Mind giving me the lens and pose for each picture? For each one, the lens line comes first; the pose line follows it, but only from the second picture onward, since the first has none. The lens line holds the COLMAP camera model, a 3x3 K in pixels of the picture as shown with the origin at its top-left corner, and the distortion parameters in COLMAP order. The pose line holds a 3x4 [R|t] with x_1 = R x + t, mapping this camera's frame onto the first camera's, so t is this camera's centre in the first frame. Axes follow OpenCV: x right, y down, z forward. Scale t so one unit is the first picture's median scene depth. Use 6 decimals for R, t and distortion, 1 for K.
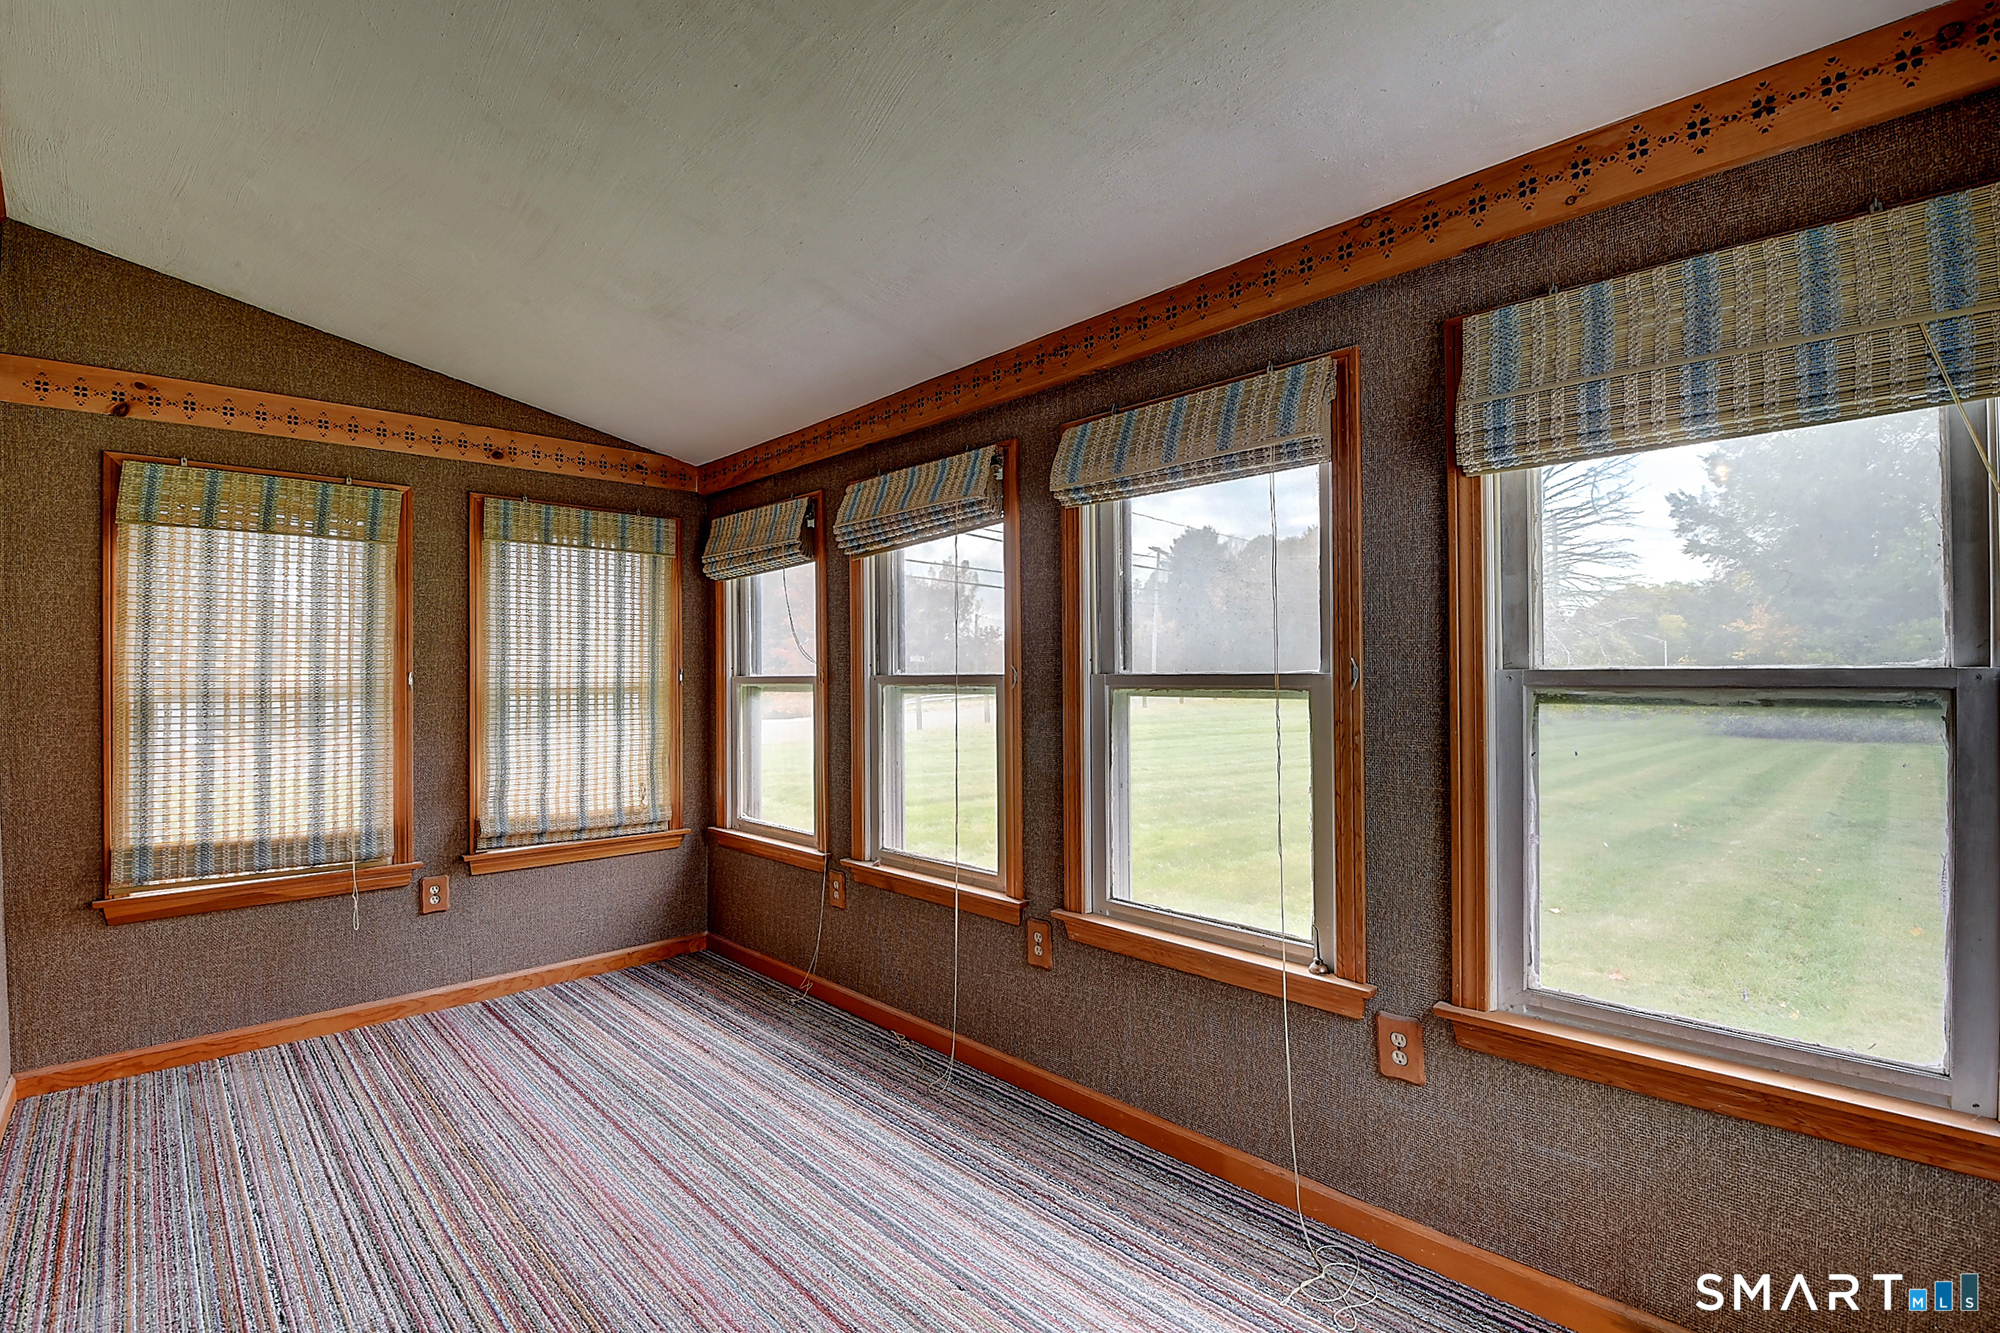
lens RADIAL K [[899.1, 0, 985.2], [0, 899.1, 664.1], [0, 0, 1]] dist [-0.006595, -0.006282]
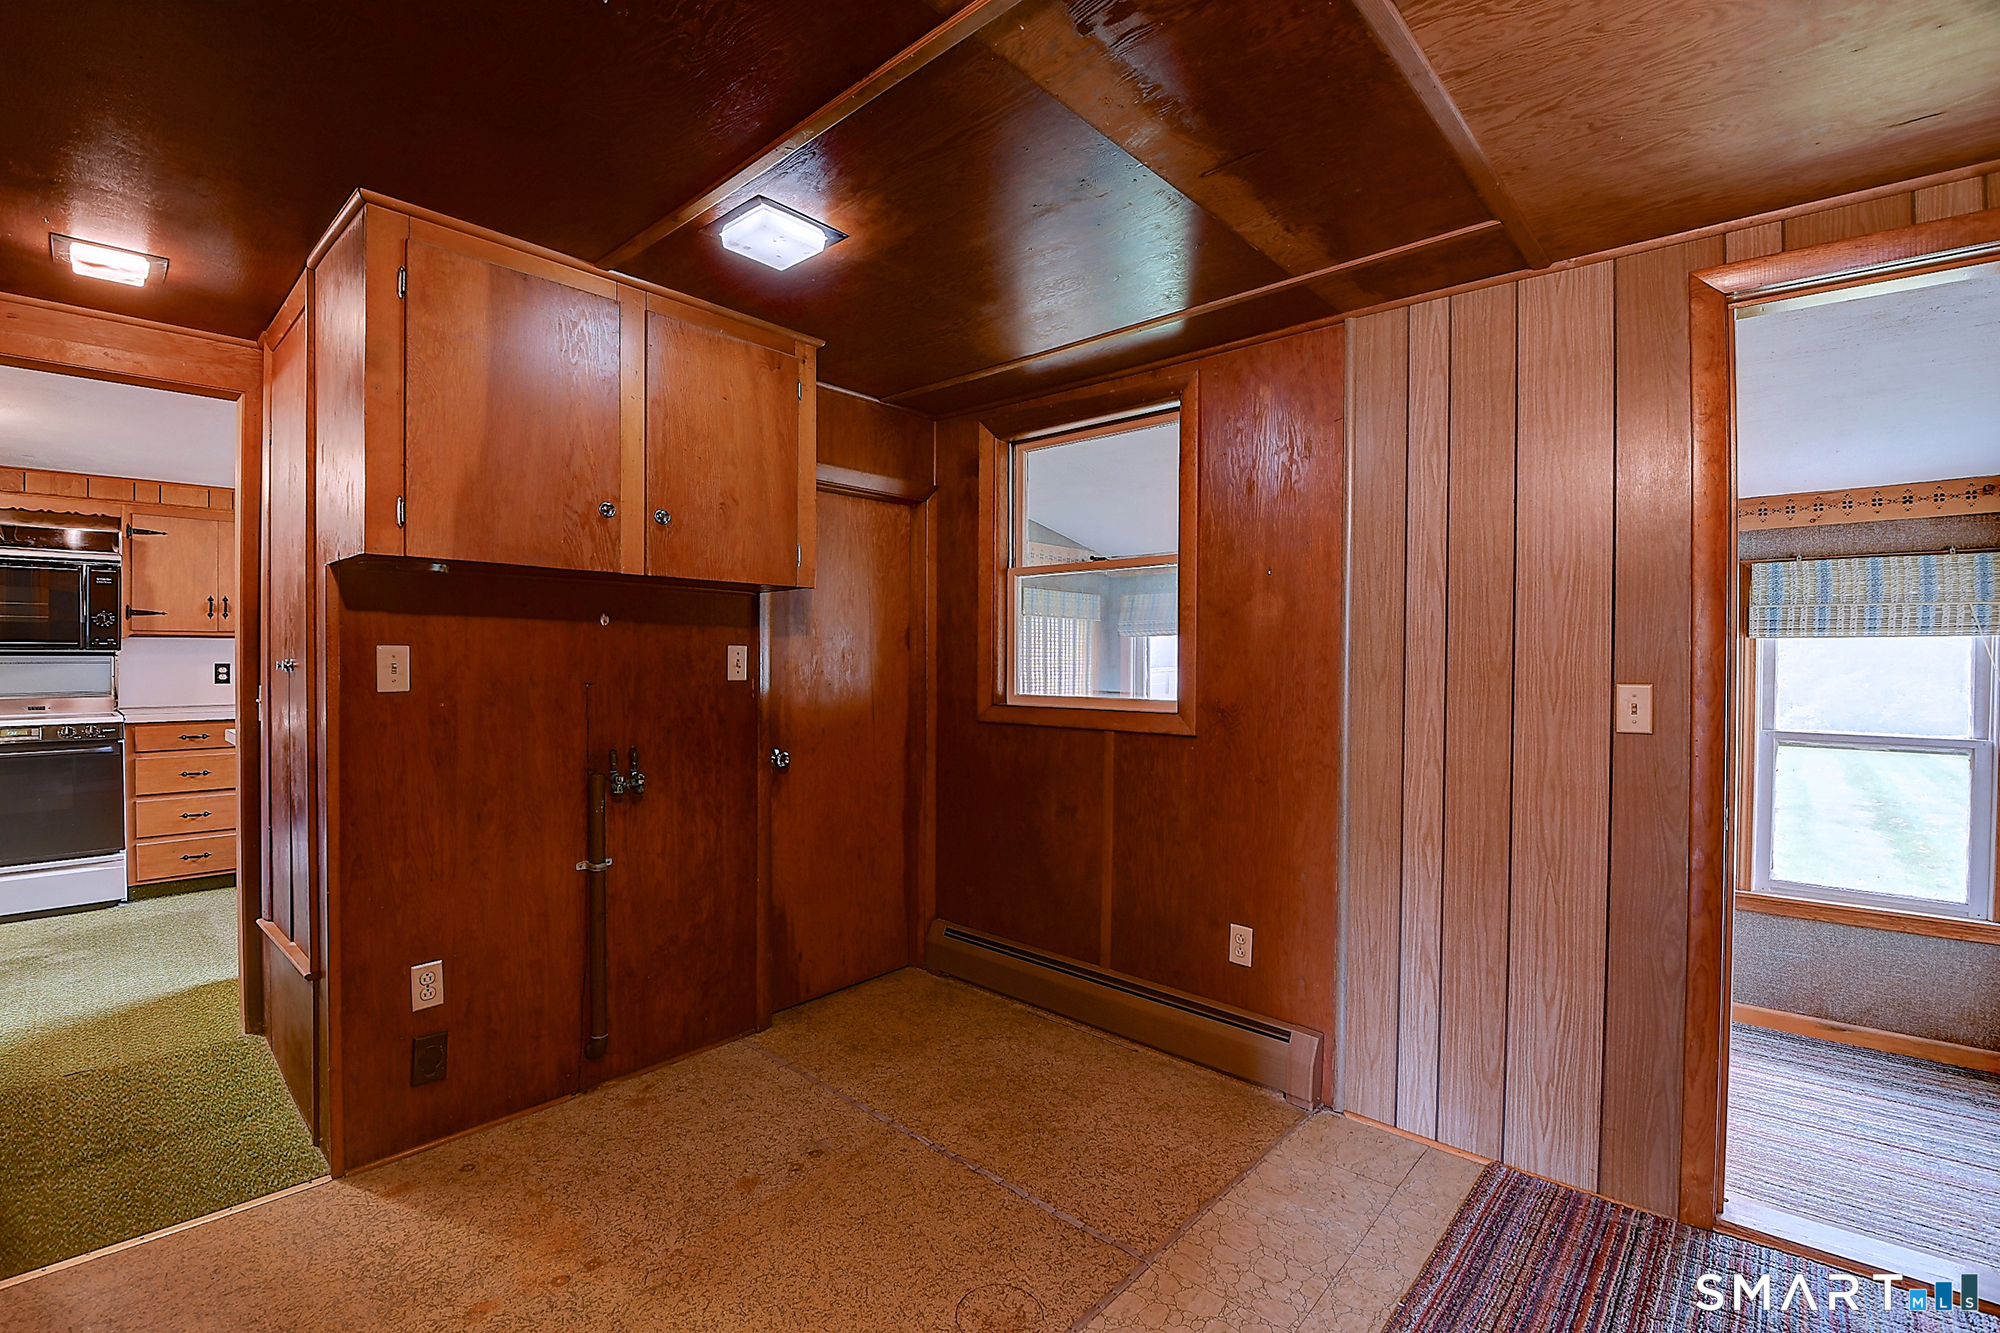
lens RADIAL K [[899.1, 0, 983.8], [0, 899.1, 666.7], [0, 0, 1]] dist [-0.006595, -0.006282]
pose [[0.998126, 0.012755, 0.059856, -0.773211], [-0.014151, 0.999636, 0.022965, -0.093543], [-0.059541, -0.023769, 0.997943, -0.549612]]
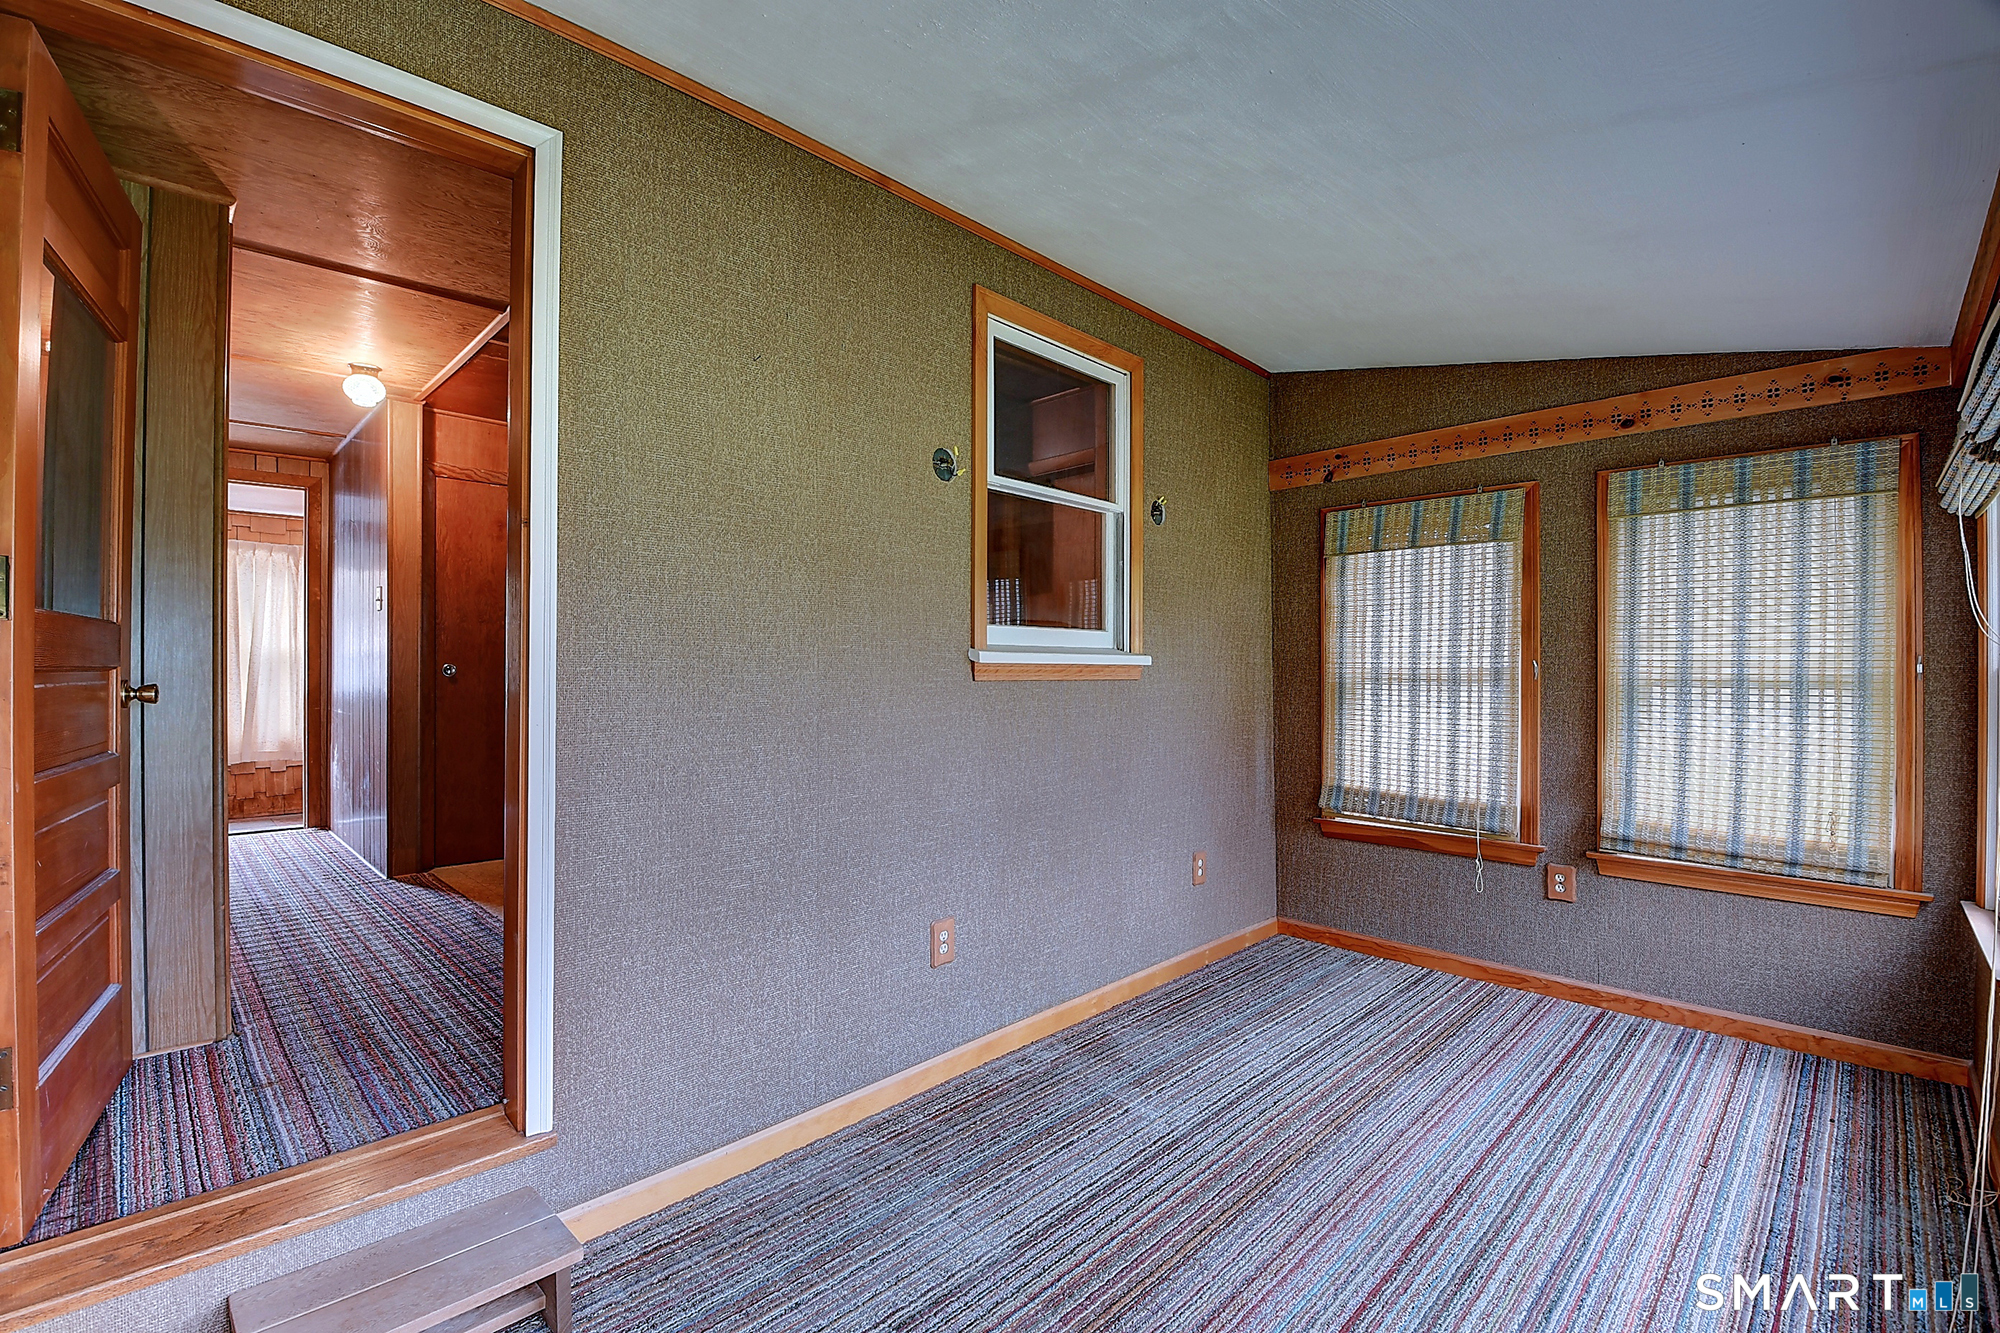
lens RADIAL K [[899.1, 0, 992.3], [0, 899.1, 660.3], [0, 0, 1]] dist [-0.006595, -0.006282]
pose [[0.020668, 0.000004, -0.999786, 0.393640], [0.012570, 0.999921, 0.000264, 0.000192], [0.999707, -0.012572, 0.020666, 0.365494]]
